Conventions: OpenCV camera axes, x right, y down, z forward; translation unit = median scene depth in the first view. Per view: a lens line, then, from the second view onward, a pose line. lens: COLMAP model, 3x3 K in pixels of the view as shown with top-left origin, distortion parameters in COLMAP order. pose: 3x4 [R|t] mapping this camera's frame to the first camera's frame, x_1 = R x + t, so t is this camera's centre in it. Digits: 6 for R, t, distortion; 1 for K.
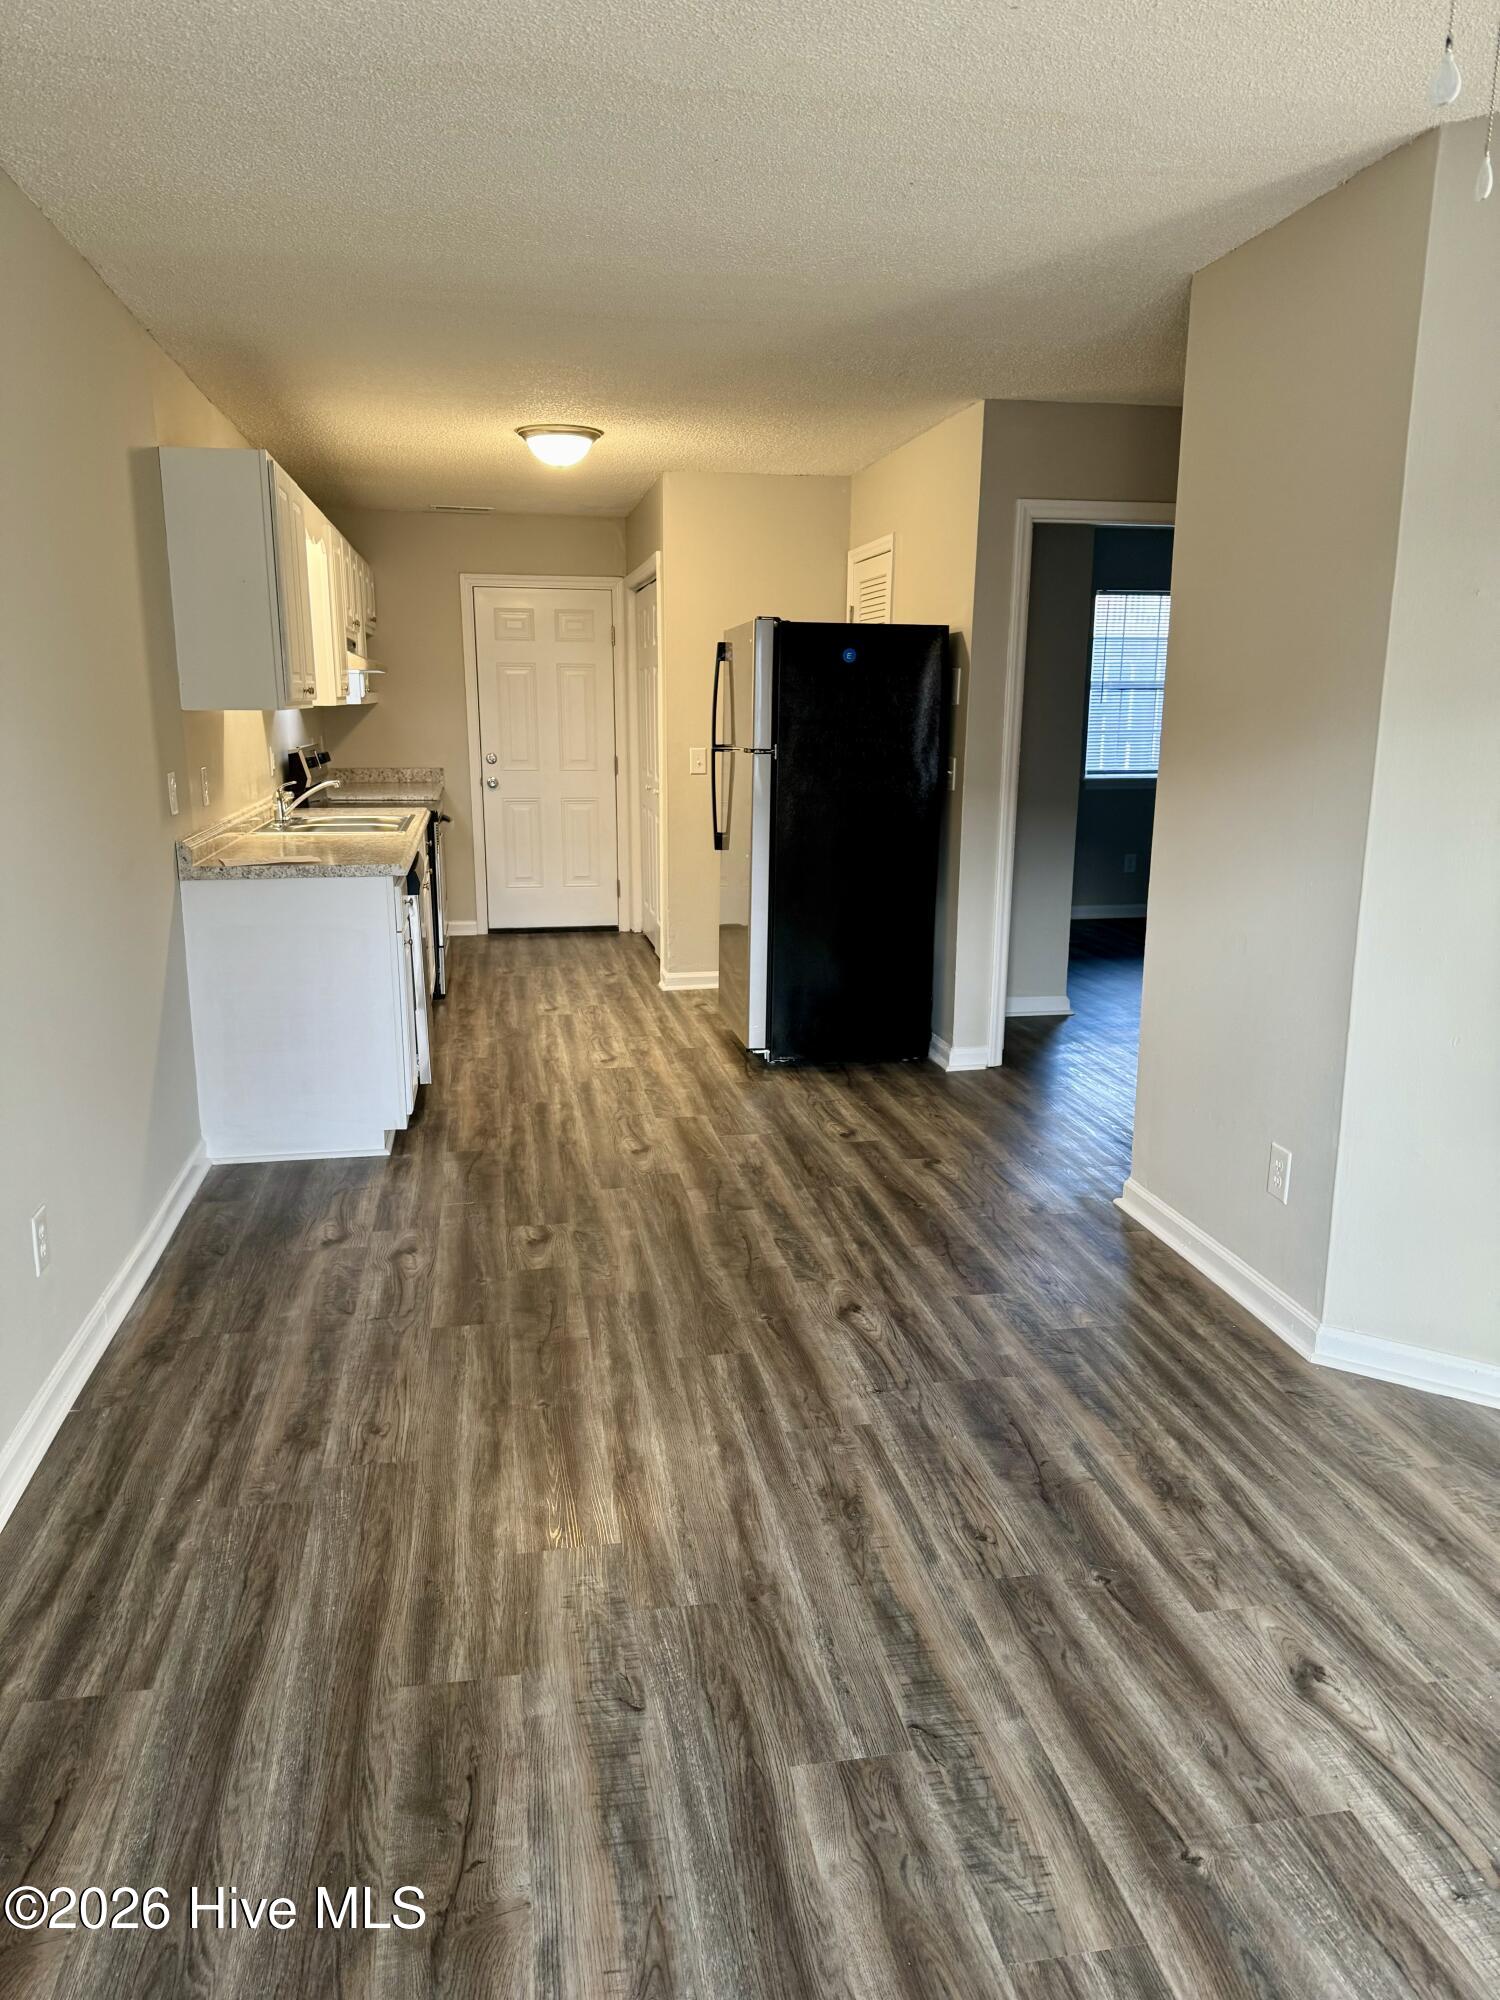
lens RADIAL K [[1433.3, 0, 749.1], [0, 1433.3, 1010.9], [0, 0, 1]] dist [0.099276, -0.005312]
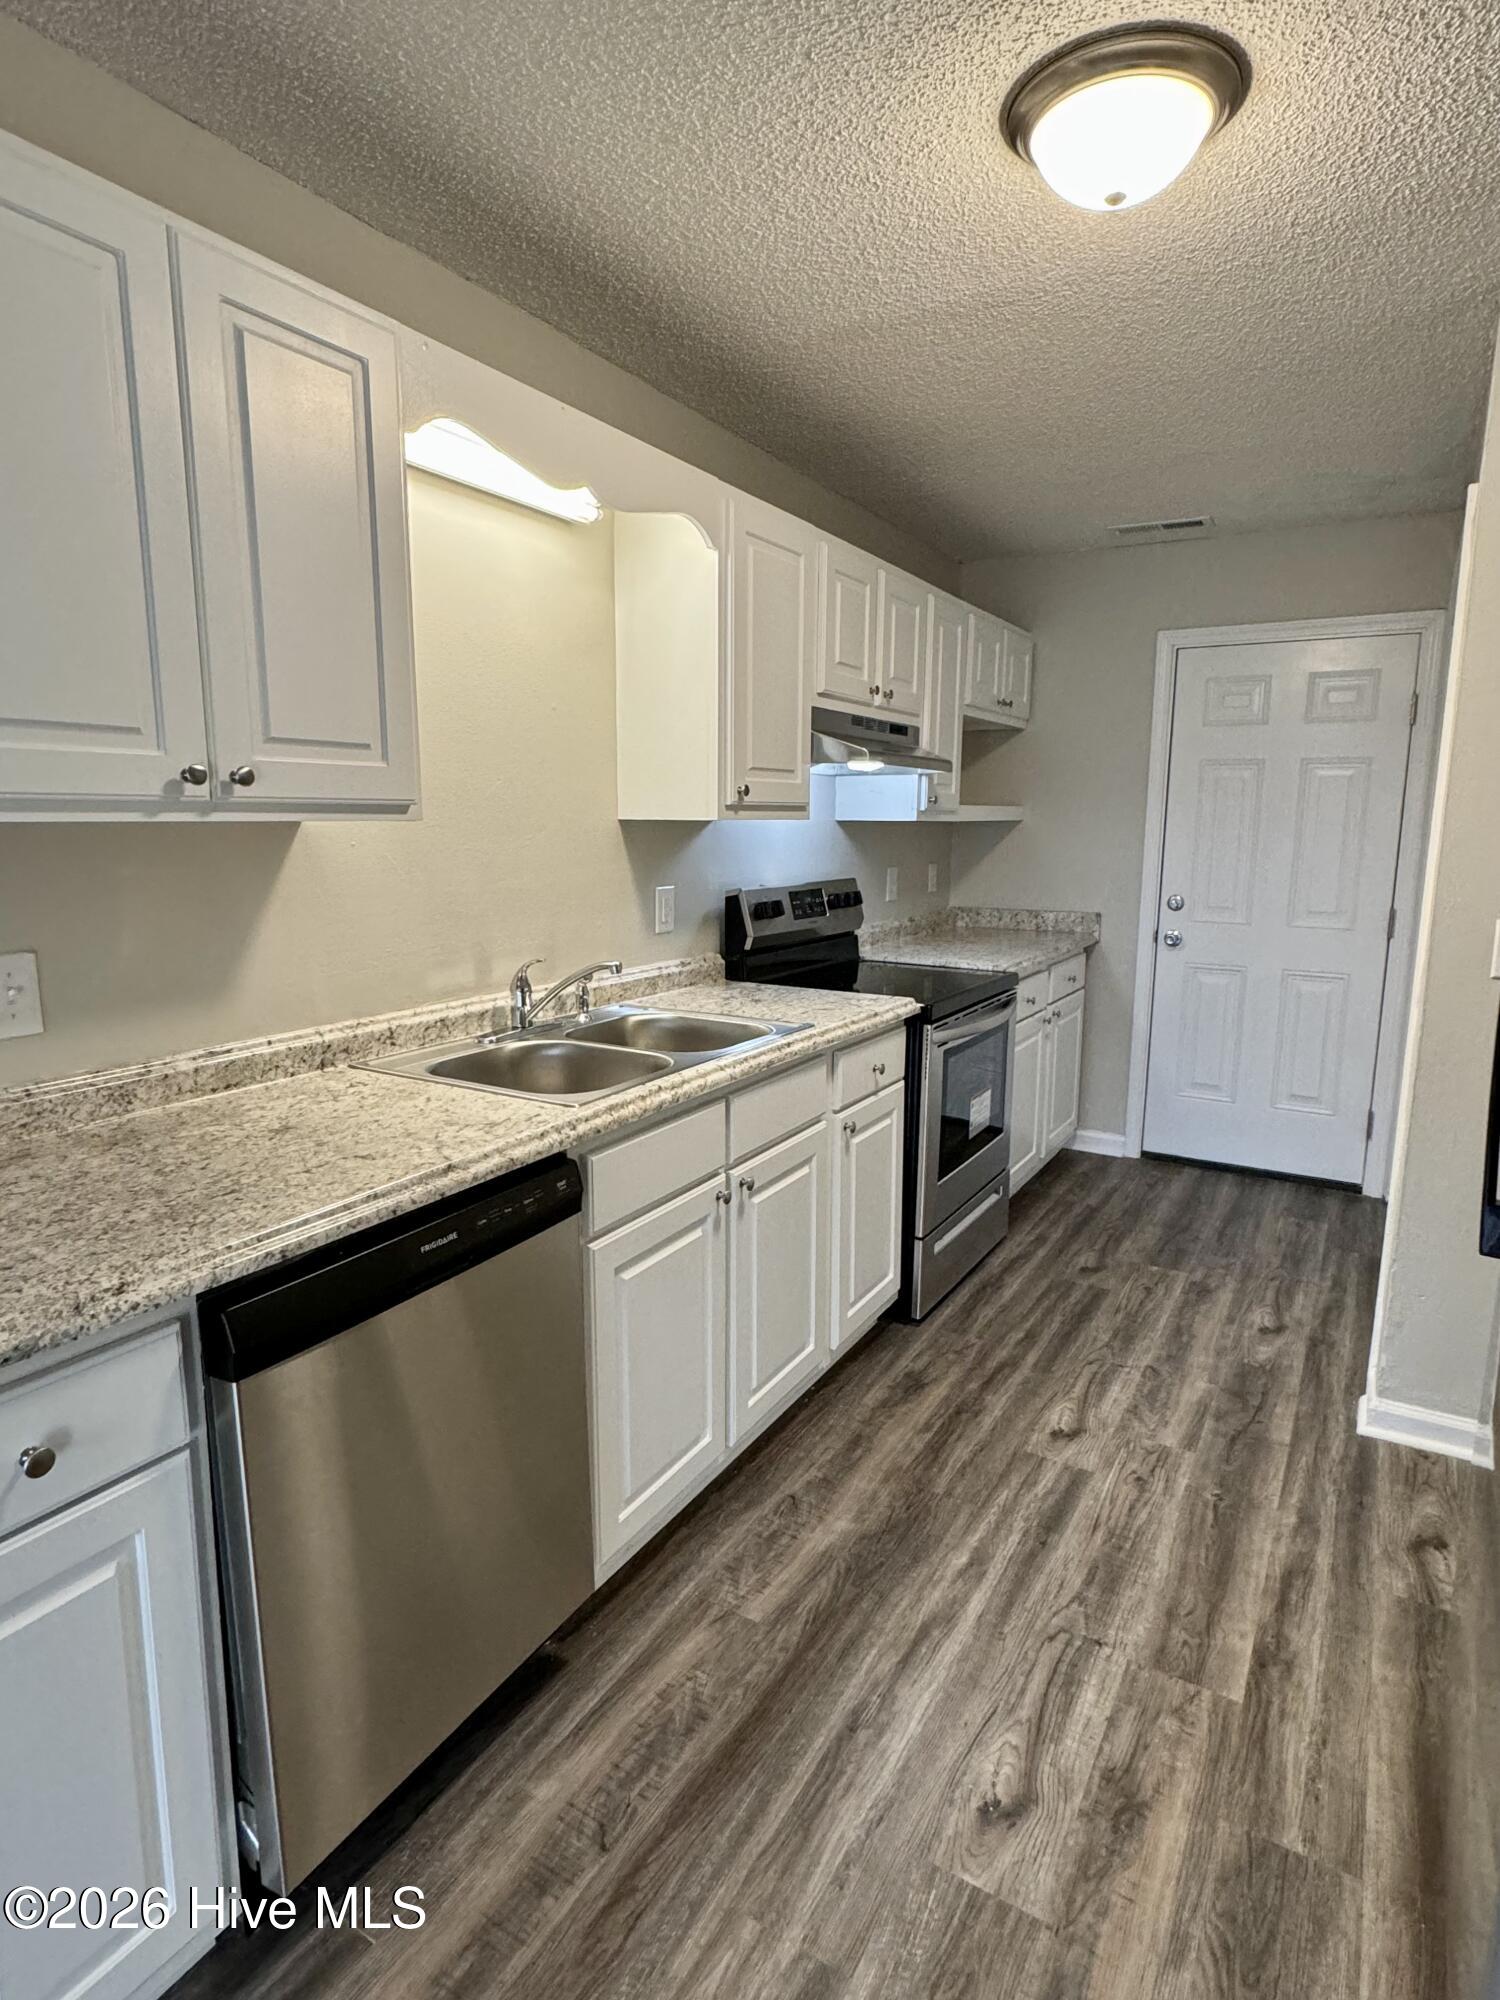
lens RADIAL K [[1091.8, 0, 749.2], [0, 1091.8, 994.9], [0, 0, 1]] dist [0.000822, -0.000566]
pose [[0.752373, 0.109936, -0.649499, 0.005104], [-0.146335, 0.989233, -0.002074, -0.121575], [0.642278, 0.096605, 0.760360, 0.584543]]
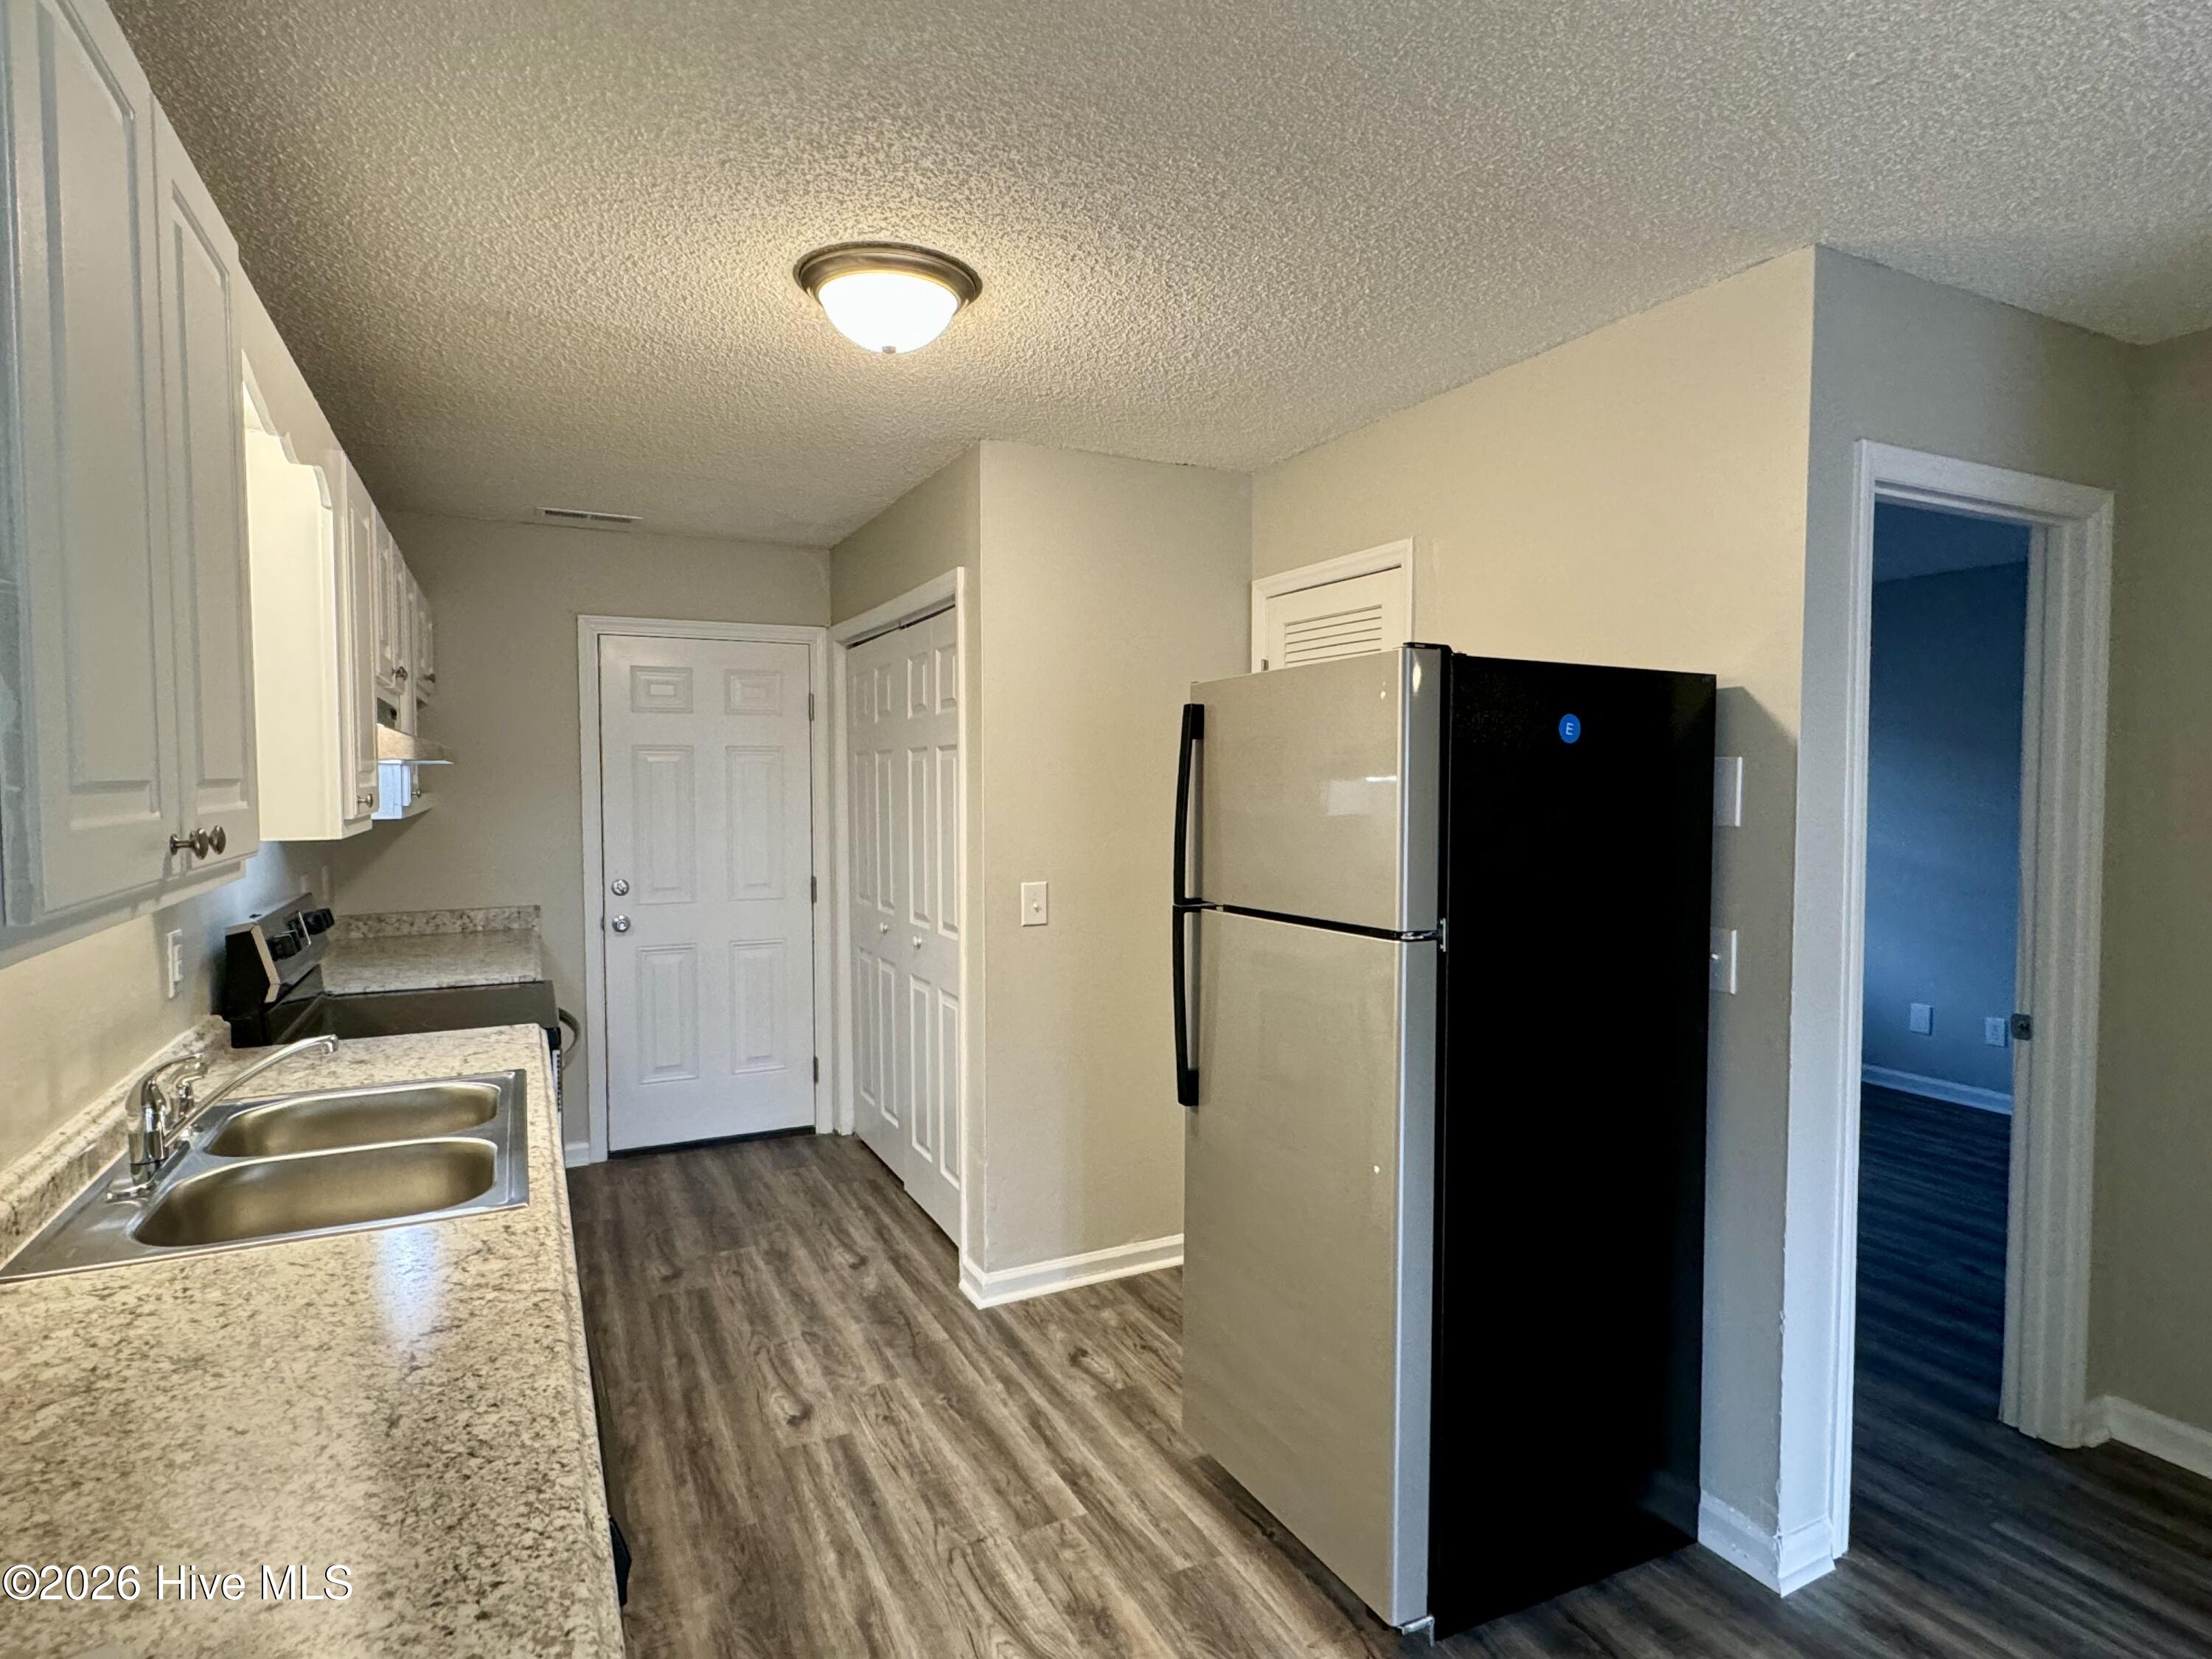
lens RADIAL K [[1207.5, 0, 1107.8], [0, 1207.5, 825.2], [0, 0, 1]] dist [0.000822, -0.000566]
pose [[0.962275, -0.013552, 0.271742, -0.134897], [0.060183, 0.984621, -0.164011, -0.117967], [-0.265340, 0.174178, 0.948291, 0.496115]]
